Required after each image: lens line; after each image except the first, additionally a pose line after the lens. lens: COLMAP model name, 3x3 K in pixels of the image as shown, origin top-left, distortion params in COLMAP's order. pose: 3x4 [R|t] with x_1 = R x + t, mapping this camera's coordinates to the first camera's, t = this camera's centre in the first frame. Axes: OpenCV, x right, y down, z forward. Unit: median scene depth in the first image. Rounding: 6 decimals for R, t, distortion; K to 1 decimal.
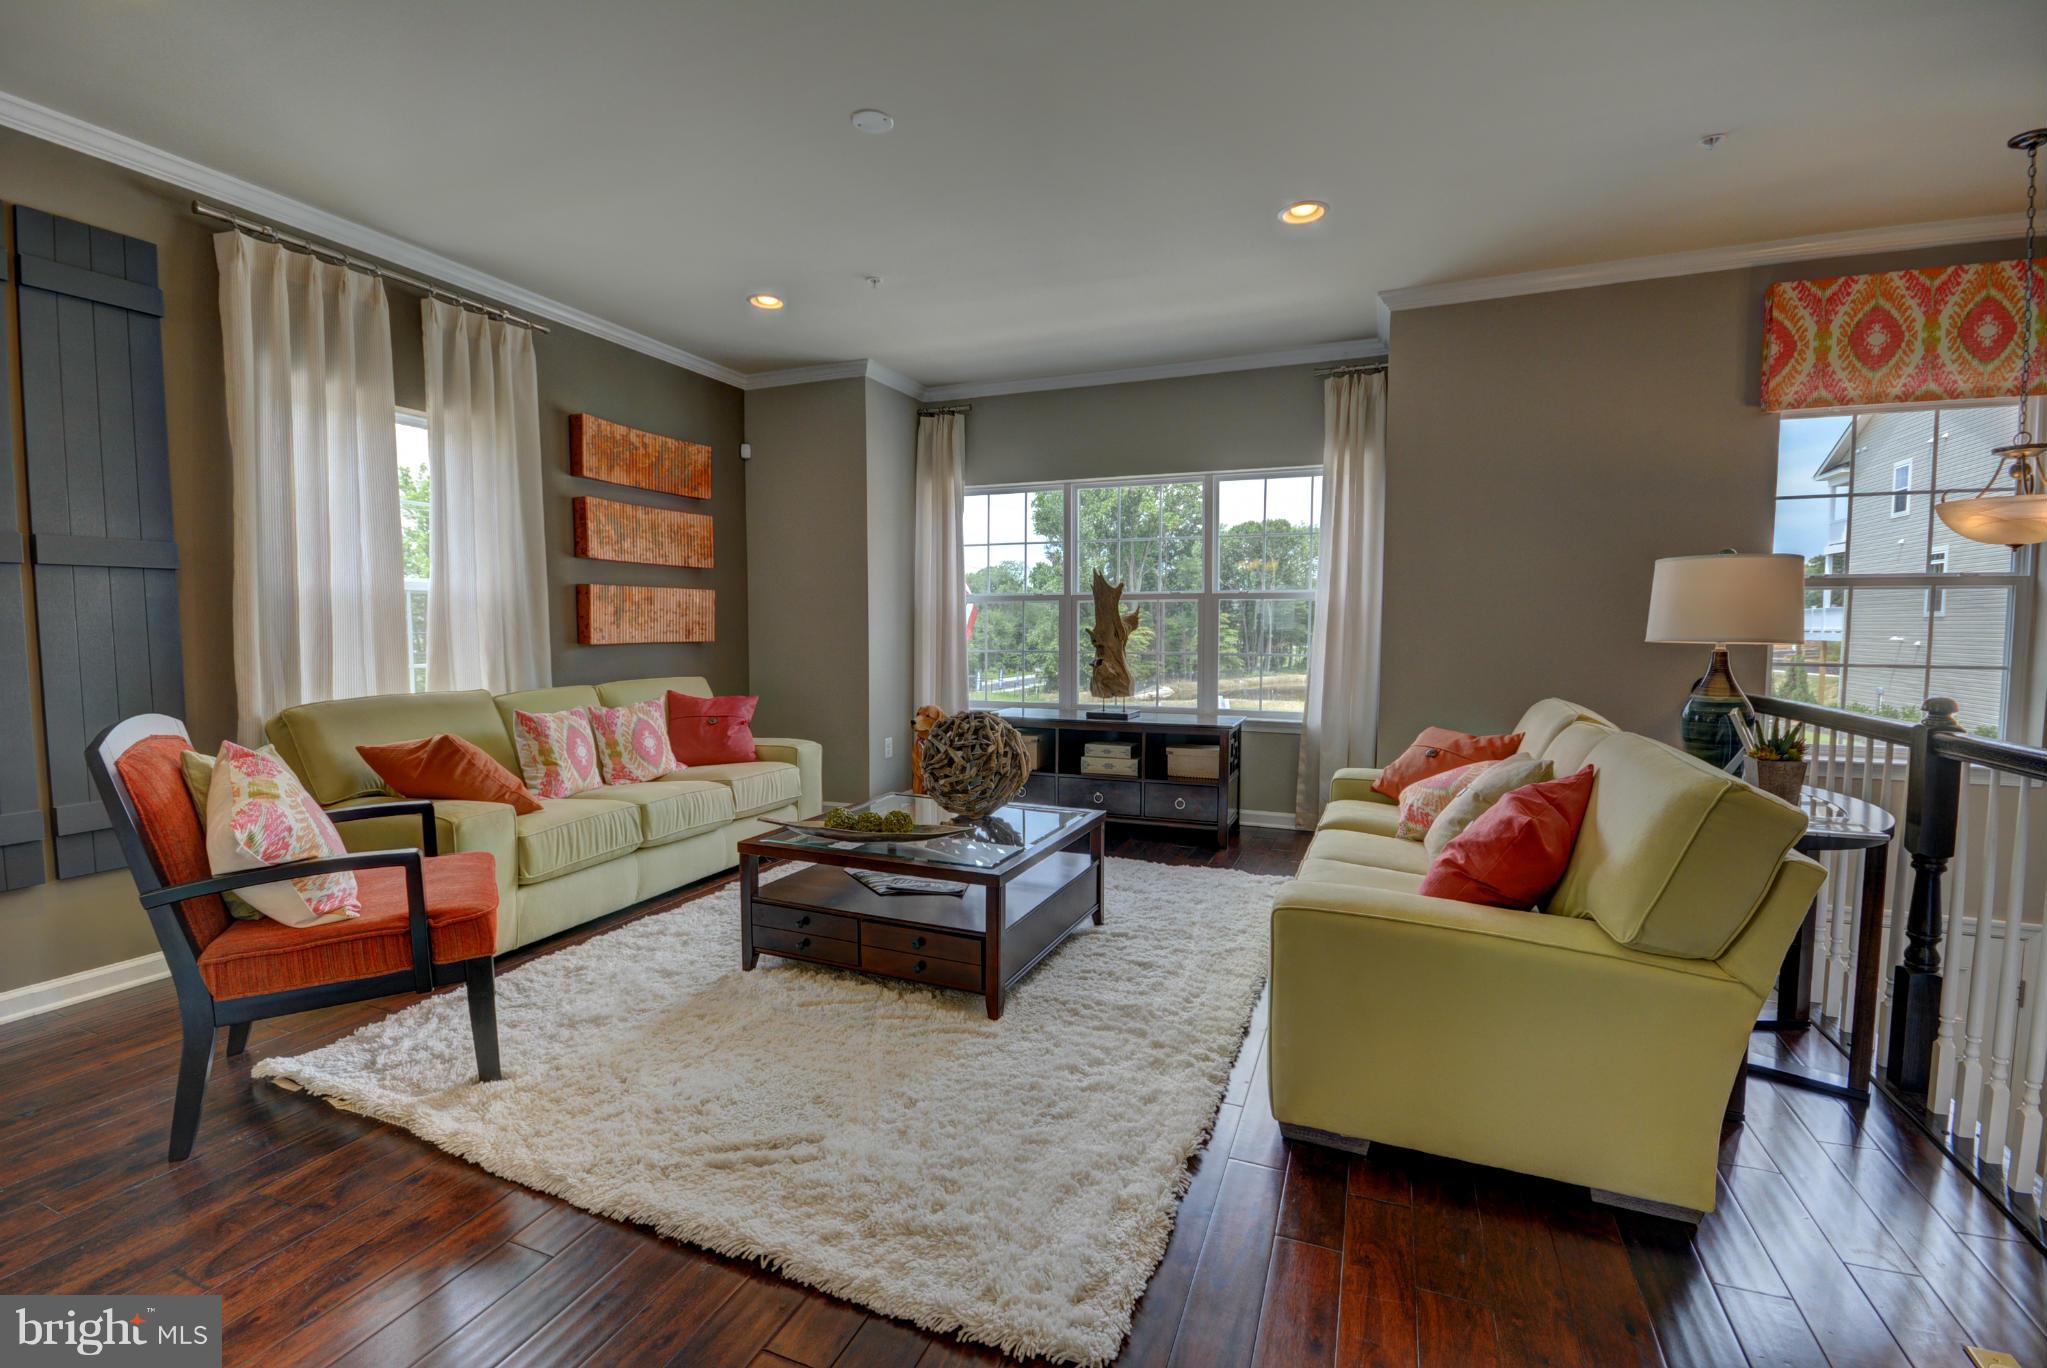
lens RADIAL K [[913.3, 0, 1023.5], [0, 913.3, 684.0], [0, 0, 1]] dist [-0.009036, 0.000094]
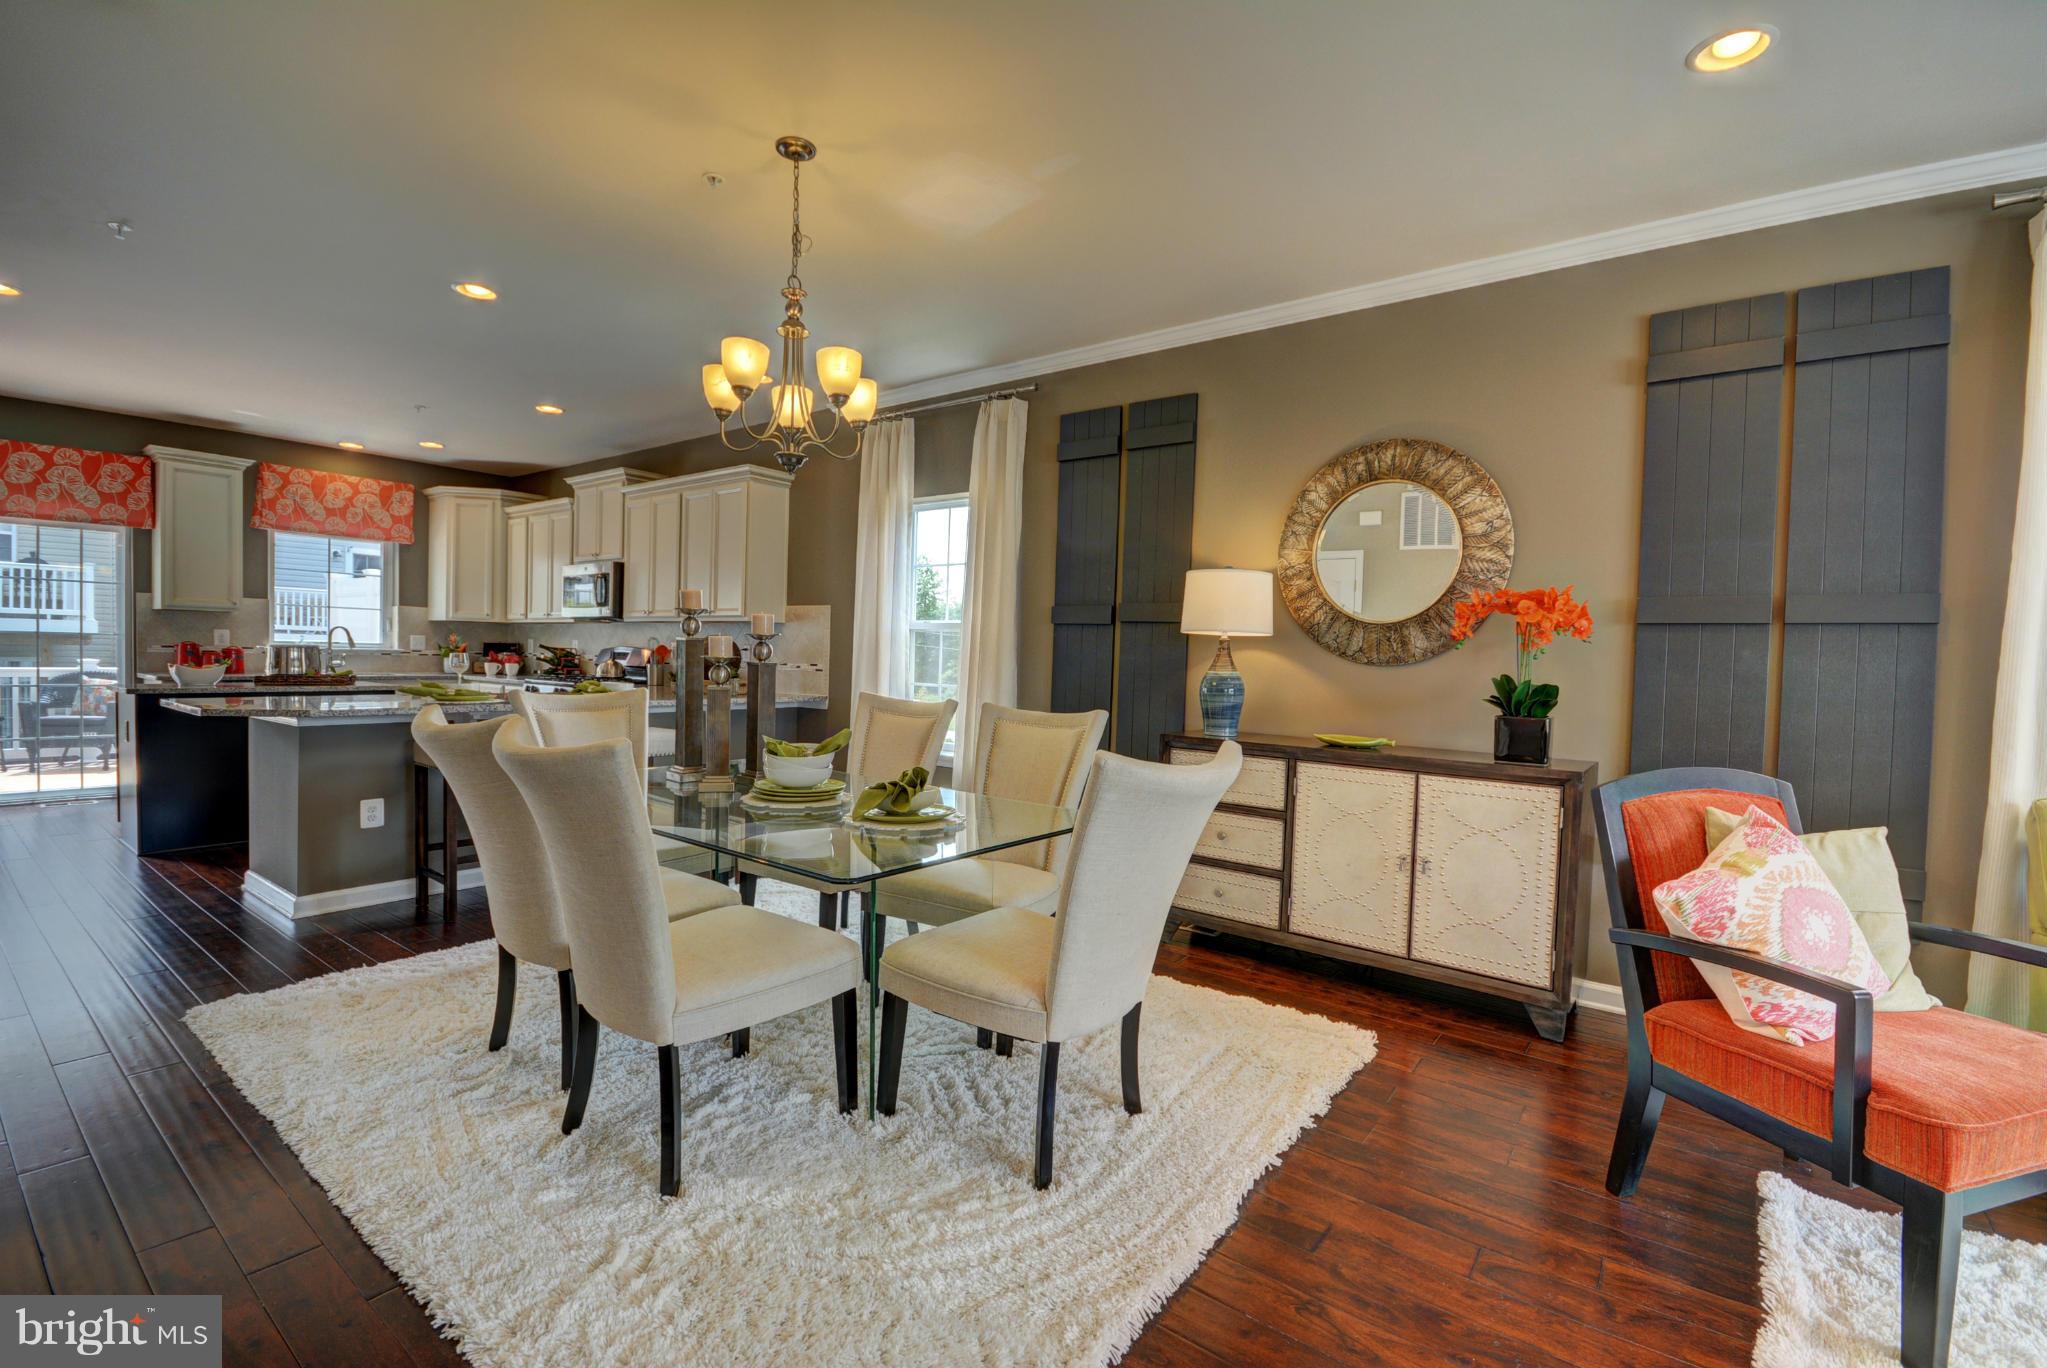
lens RADIAL K [[902.6, 0, 1024.6], [0, 902.6, 689.8], [0, 0, 1]] dist [0.000282, -0.010469]
pose [[-0.259819, 0.026067, -0.965306, 0.102876], [-0.089232, 0.994711, 0.050878, -0.018167], [0.961526, 0.099355, -0.256118, 0.262339]]
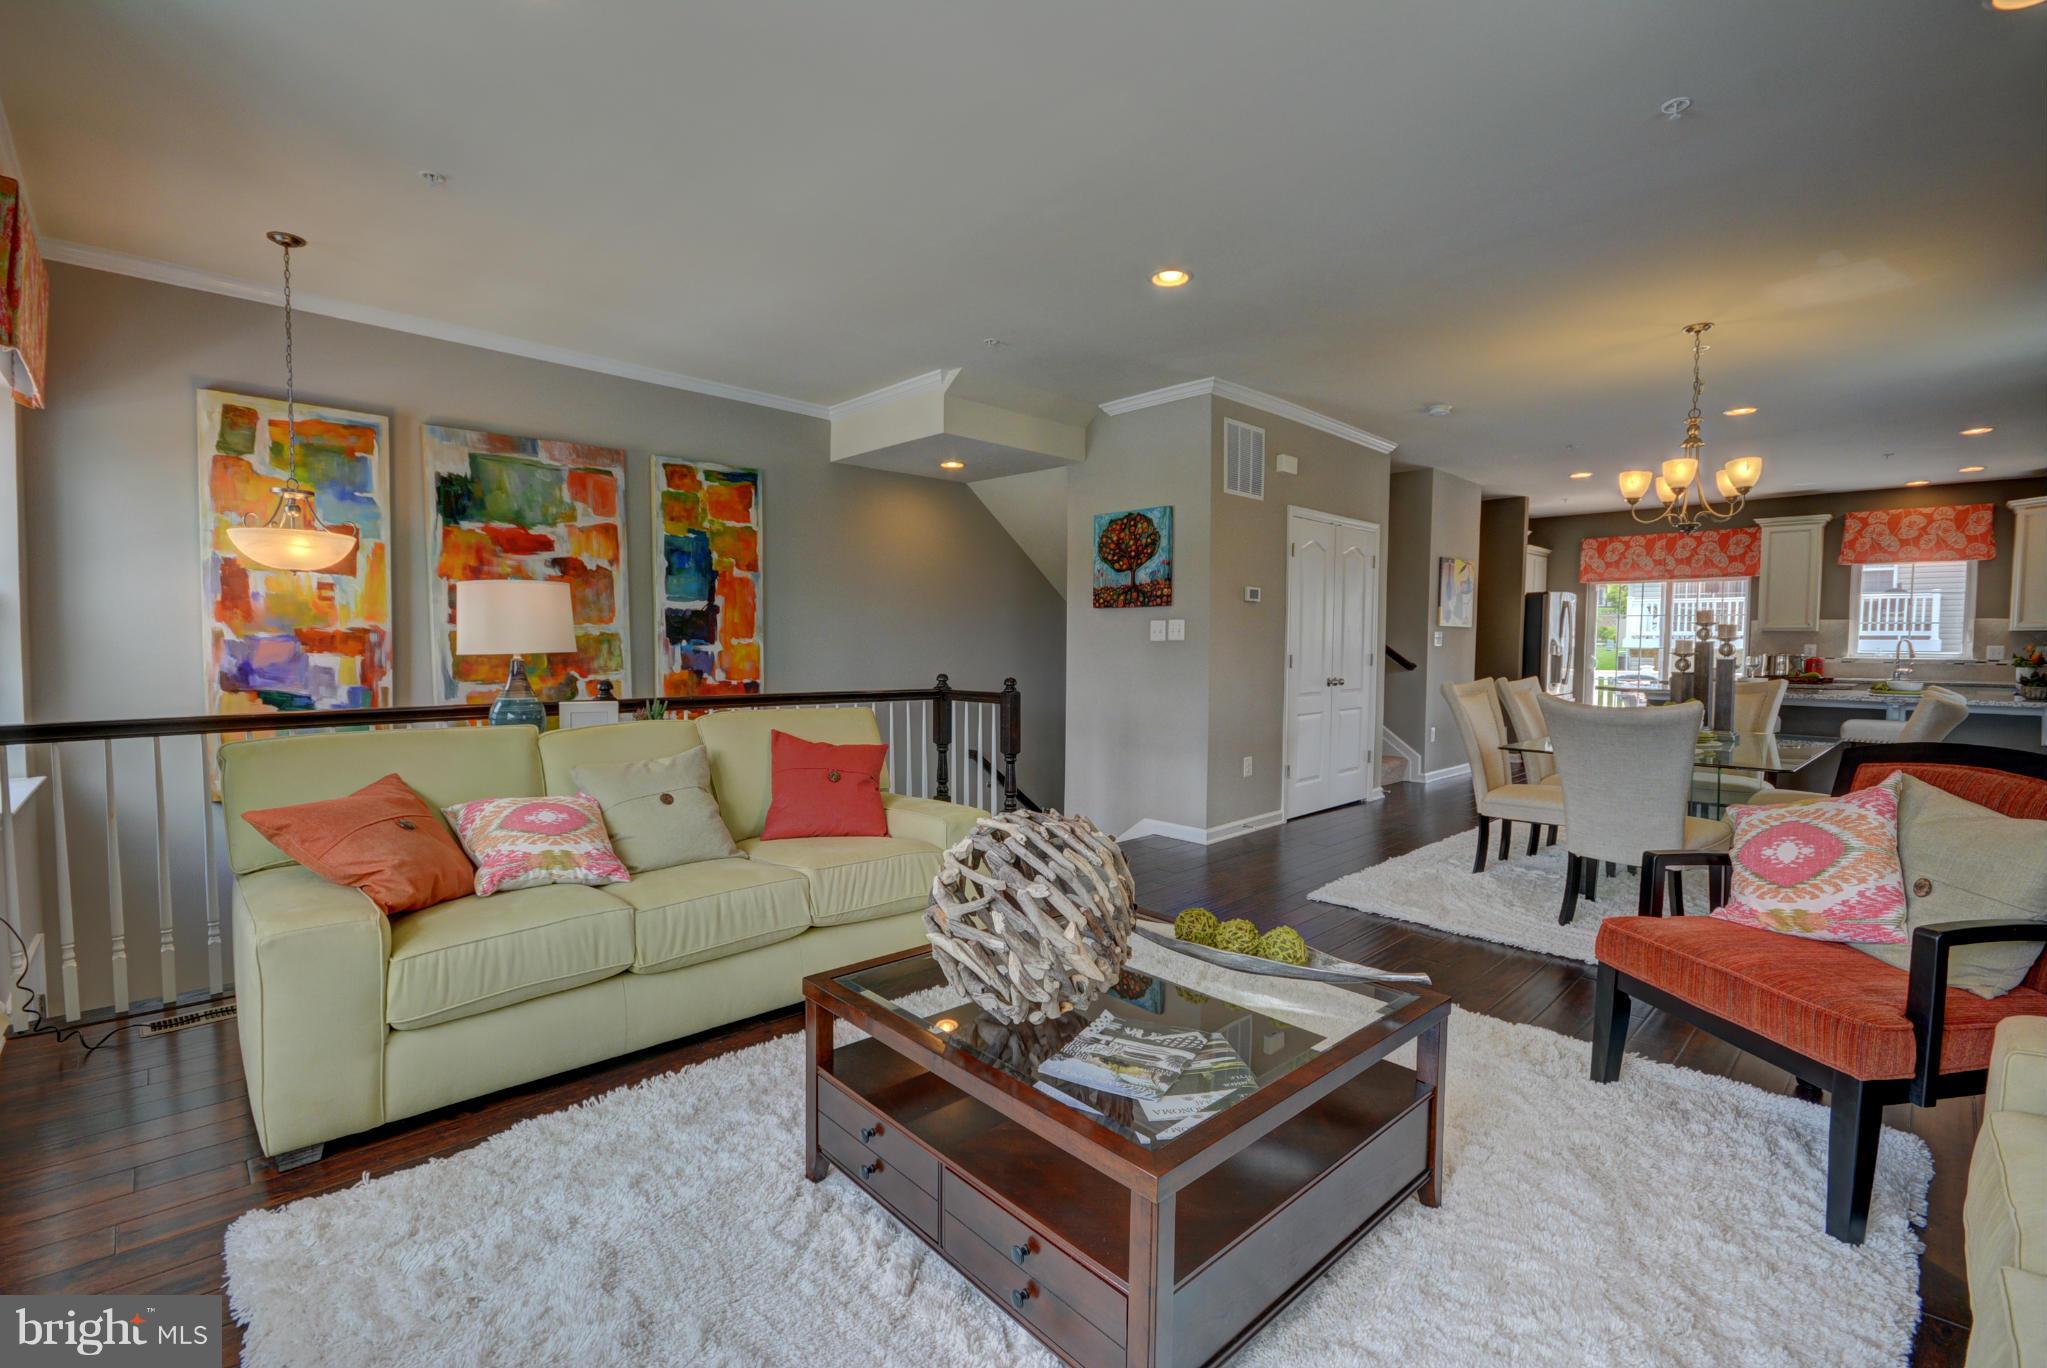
lens RADIAL K [[913.3, 0, 1023.5], [0, 913.3, 684.0], [0, 0, 1]] dist [-0.009036, 0.000094]
pose [[-0.906823, -0.029379, 0.420487, -0.269610], [0.016461, 0.994339, 0.104975, -0.077012], [-0.421191, 0.102116, -0.901205, 1.168717]]
